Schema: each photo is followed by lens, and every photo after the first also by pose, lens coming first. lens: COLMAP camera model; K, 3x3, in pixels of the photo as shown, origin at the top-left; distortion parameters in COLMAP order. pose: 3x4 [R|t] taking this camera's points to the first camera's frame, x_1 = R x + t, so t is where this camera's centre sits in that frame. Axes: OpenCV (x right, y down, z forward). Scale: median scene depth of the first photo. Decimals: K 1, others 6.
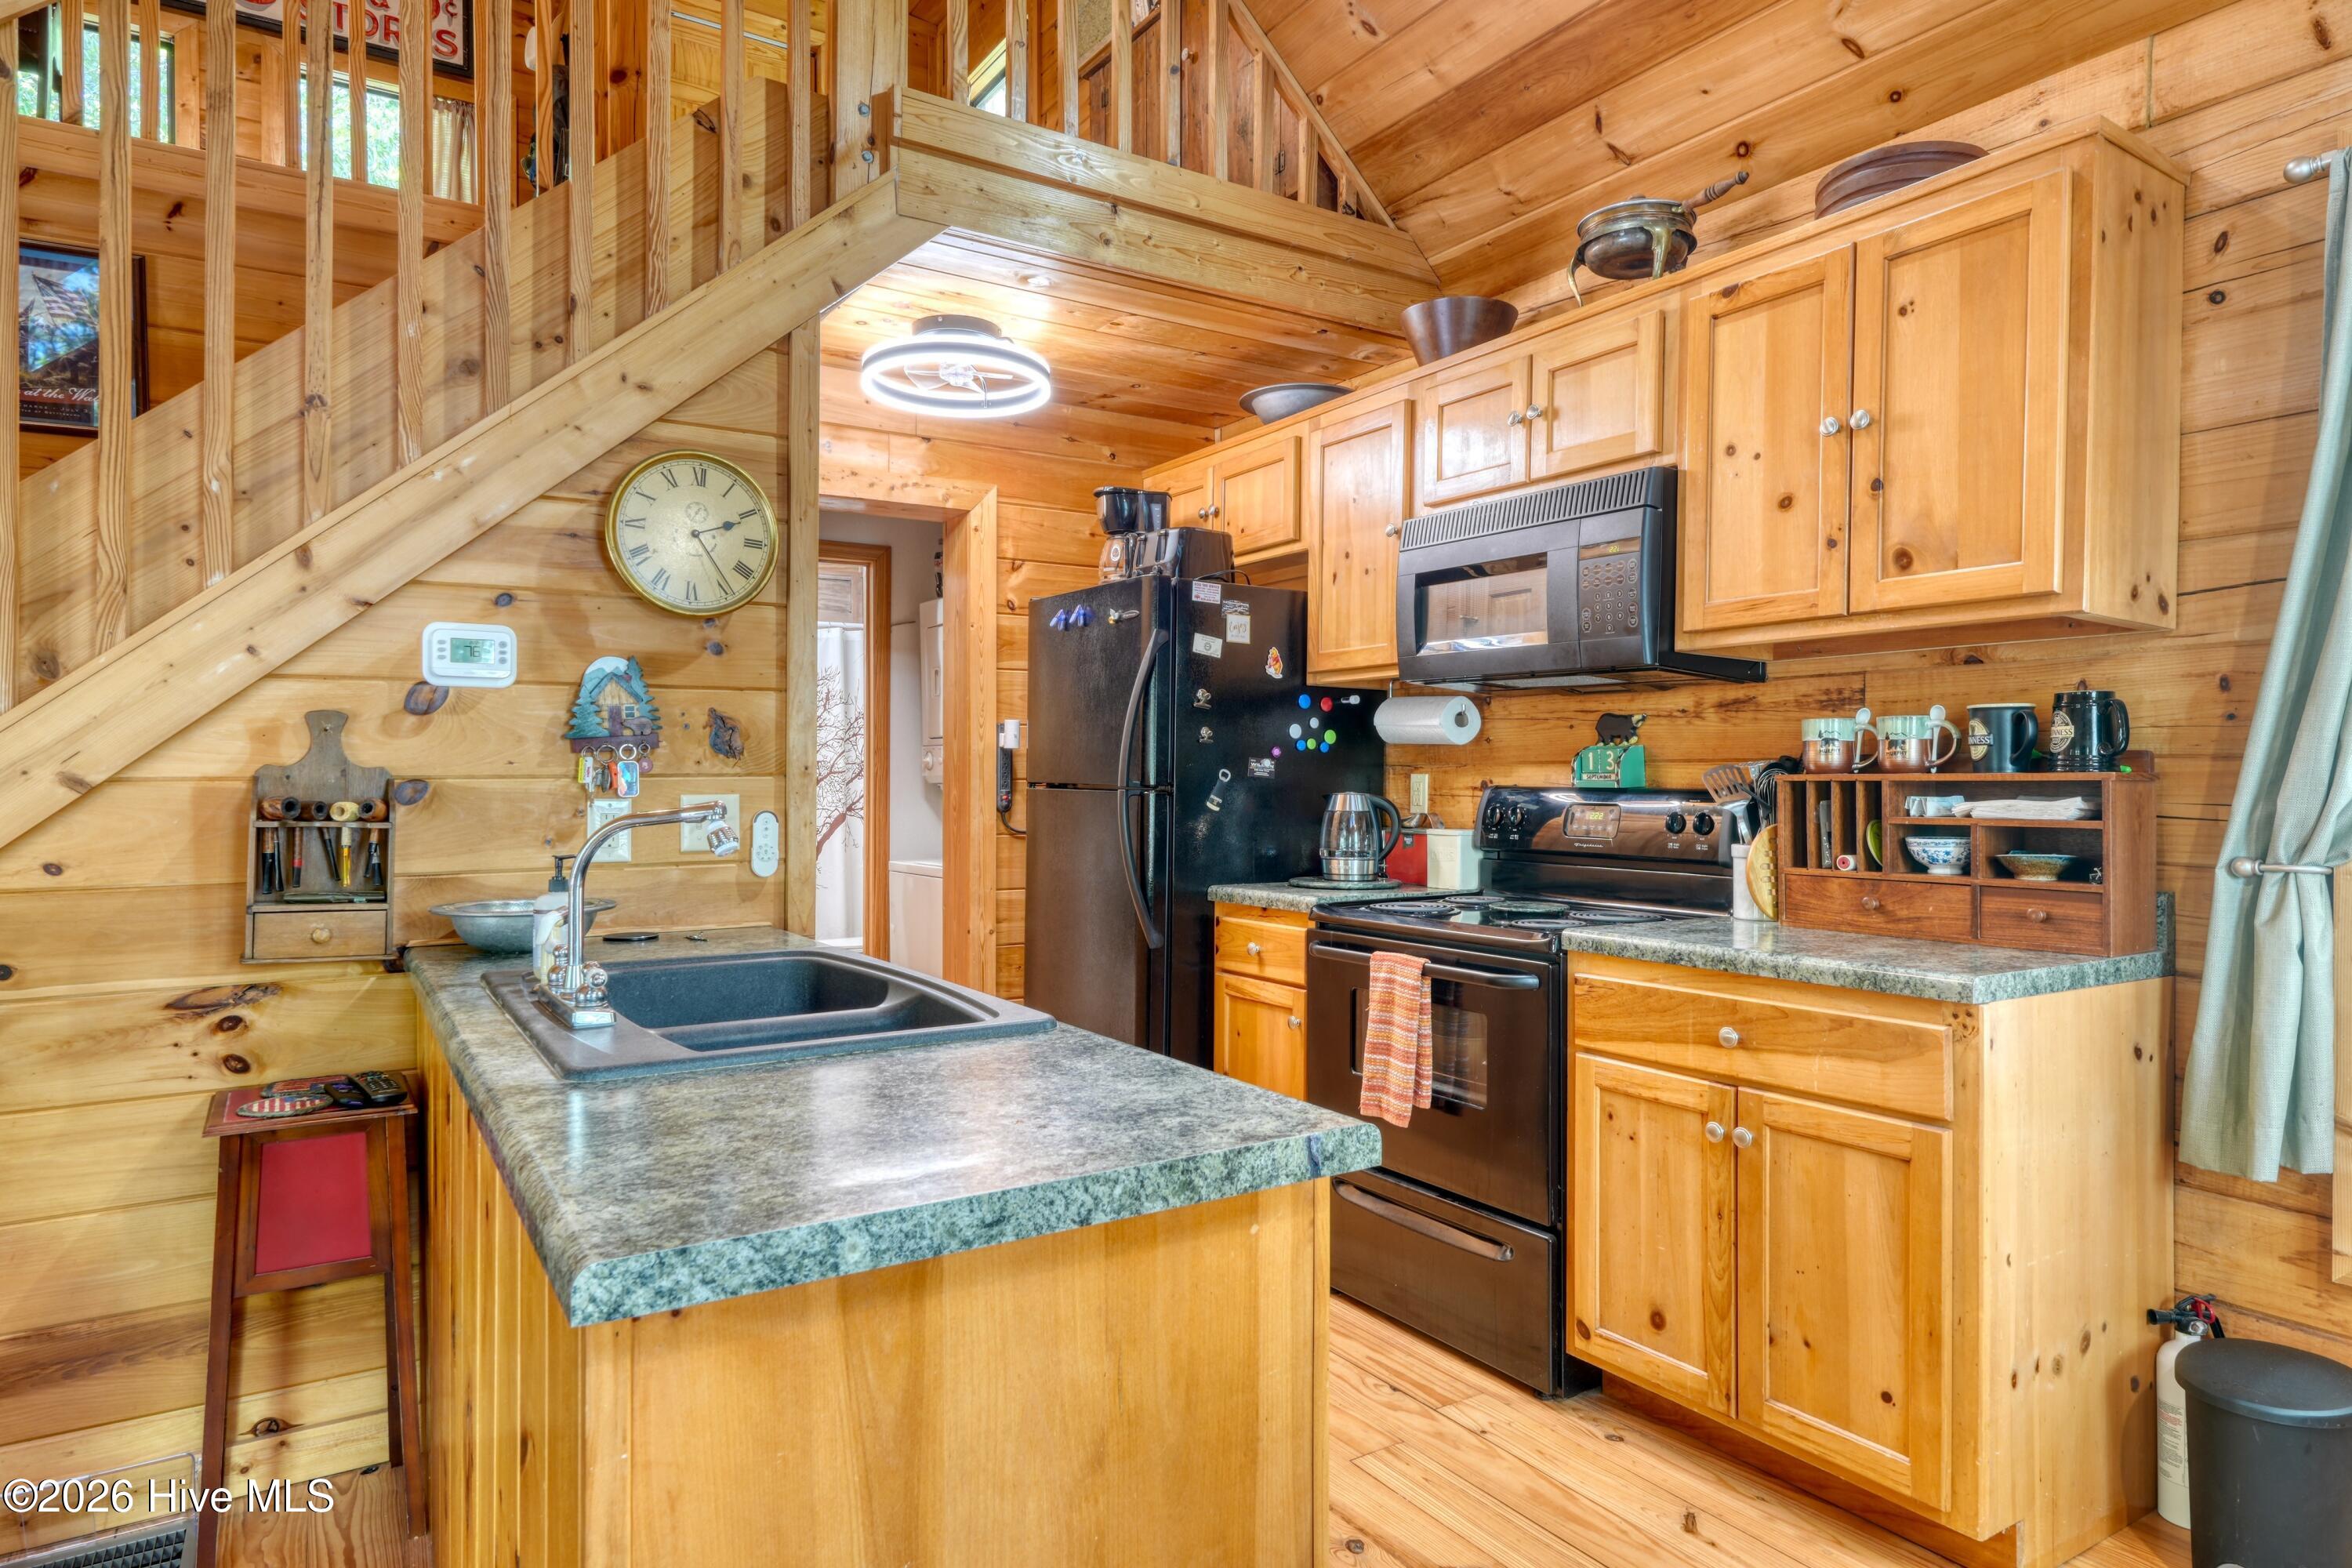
lens RADIAL K [[1364.7, 0, 1173.7], [0, 1364.7, 778.0], [0, 0, 1]] dist [0.010839, -0.002267]
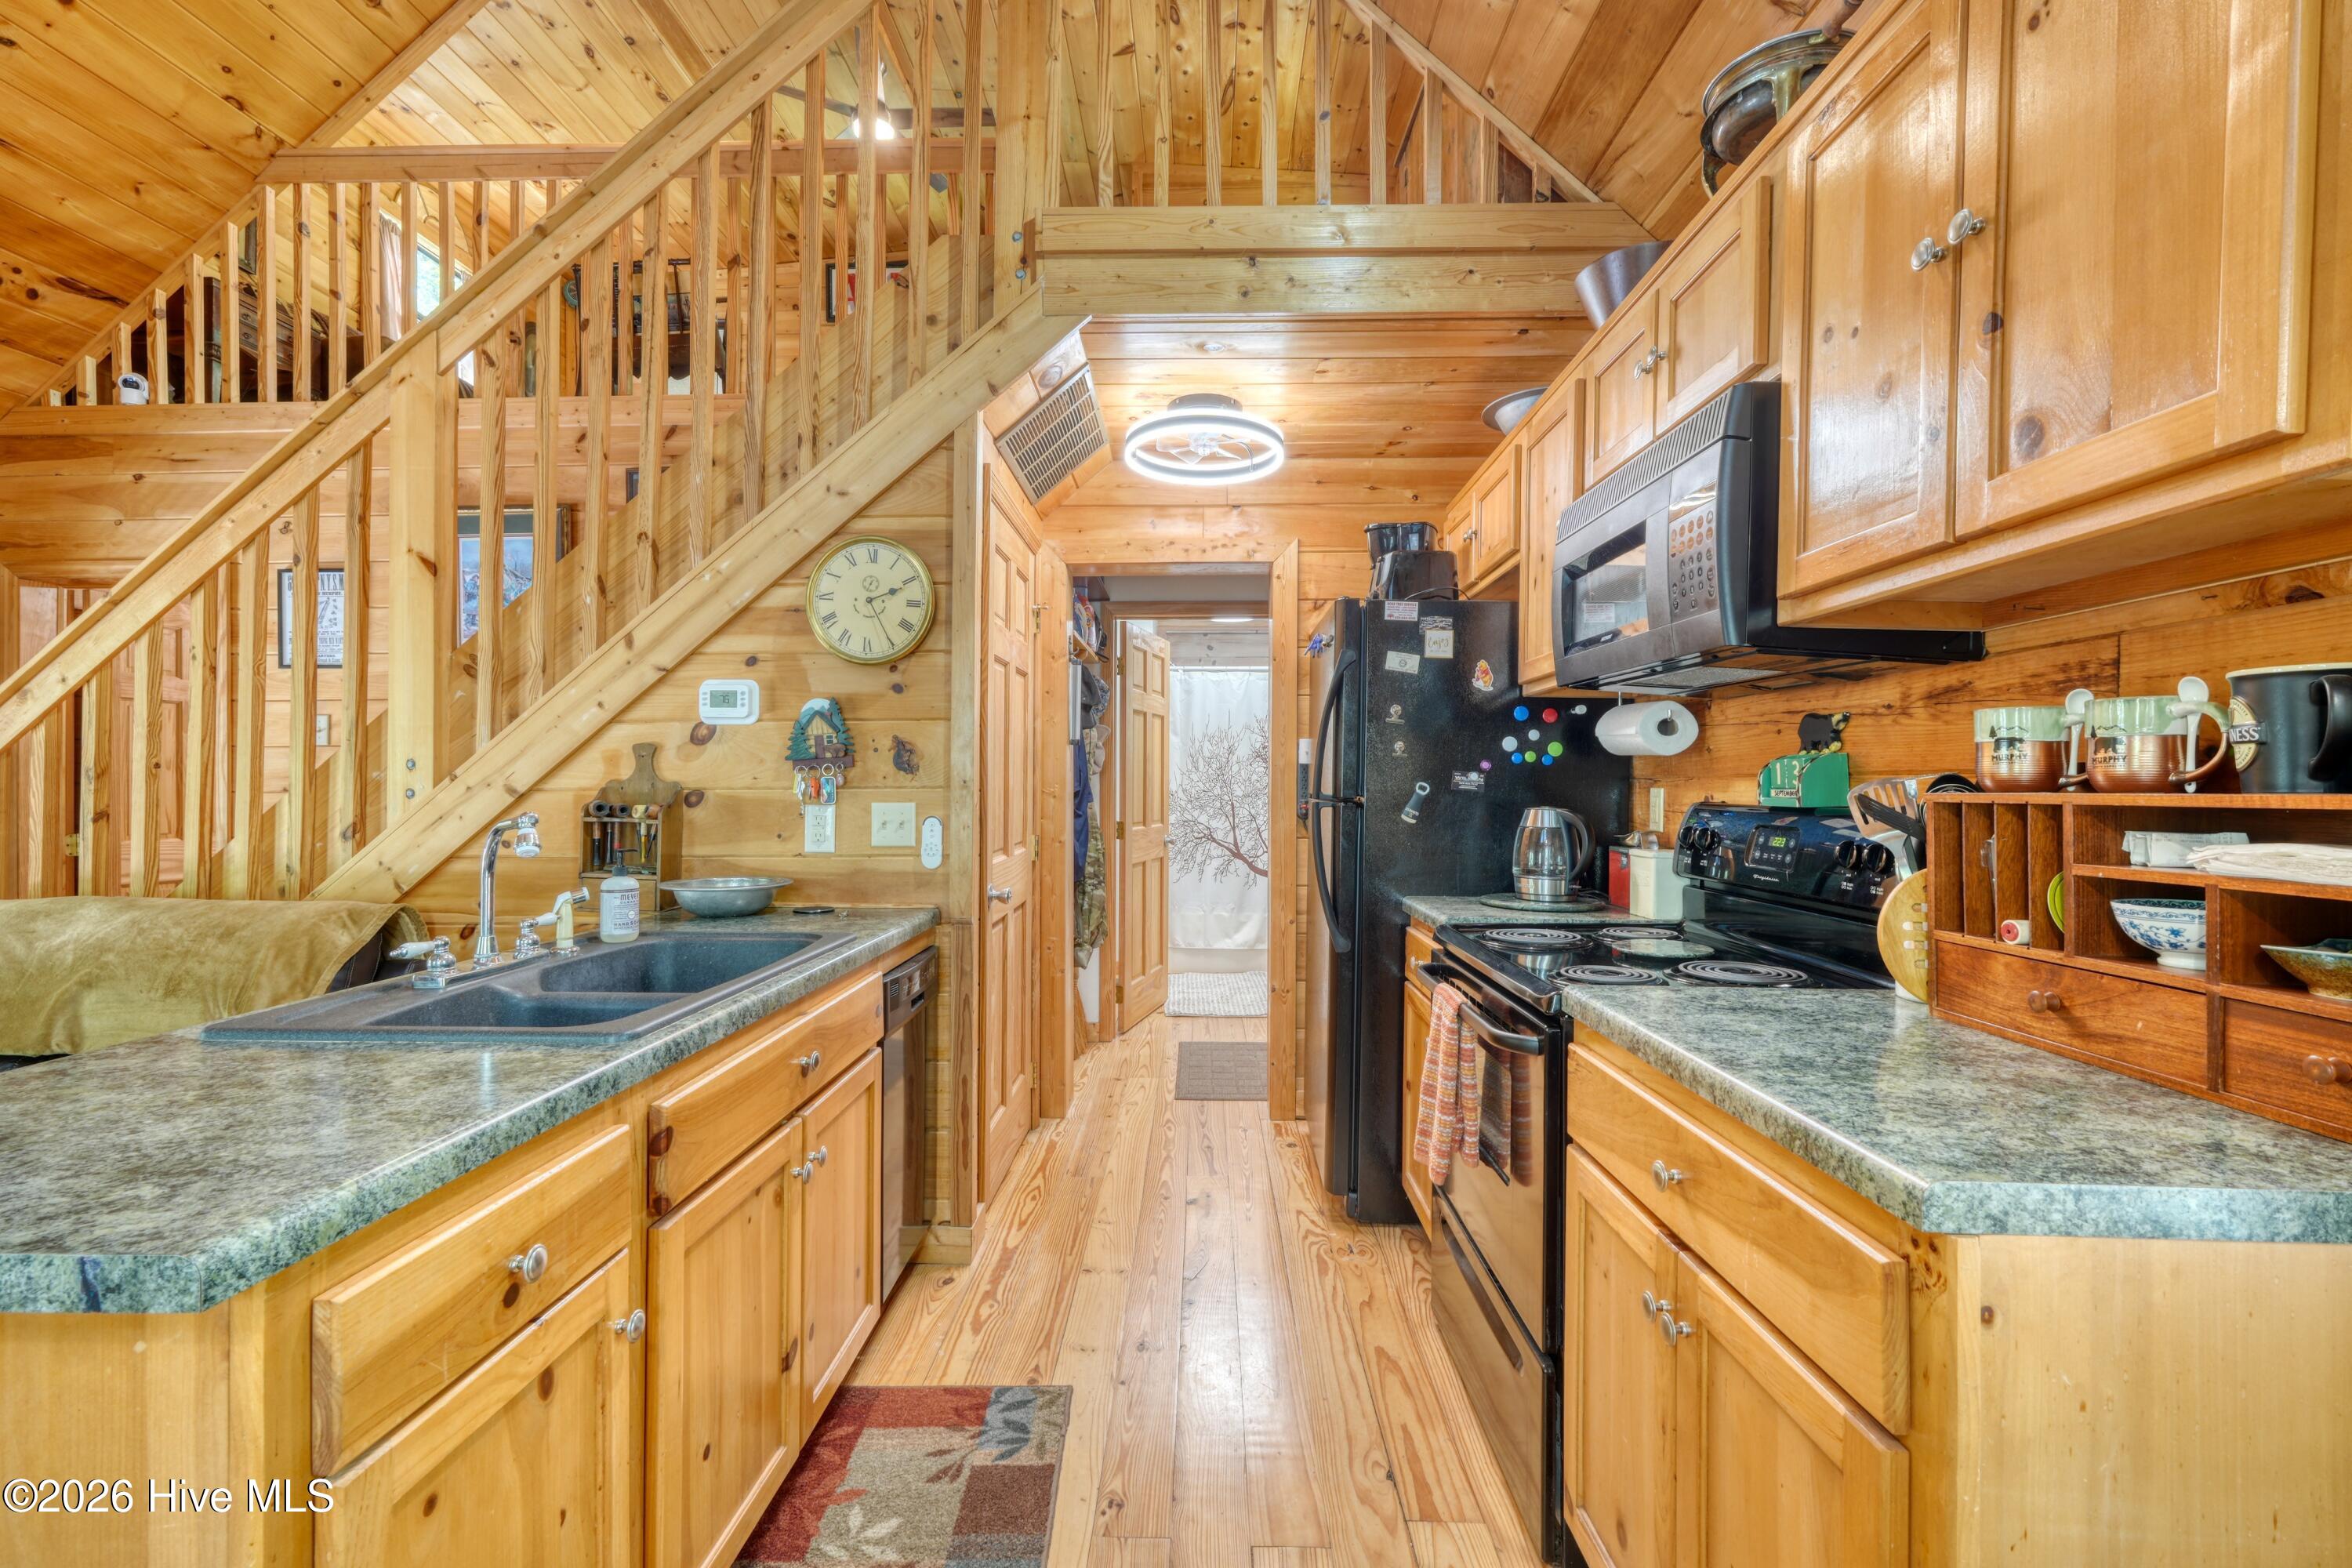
lens RADIAL K [[996.9, 0, 1171.3], [0, 996.9, 782.6], [0, 0, 1]] dist [-0.007213, 0.004225]
pose [[0.829046, 0.001282, -0.559179, 0.429893], [-0.003432, 0.999990, -0.002796, -0.005301], [0.559170, 0.004237, 0.829043, 0.399876]]
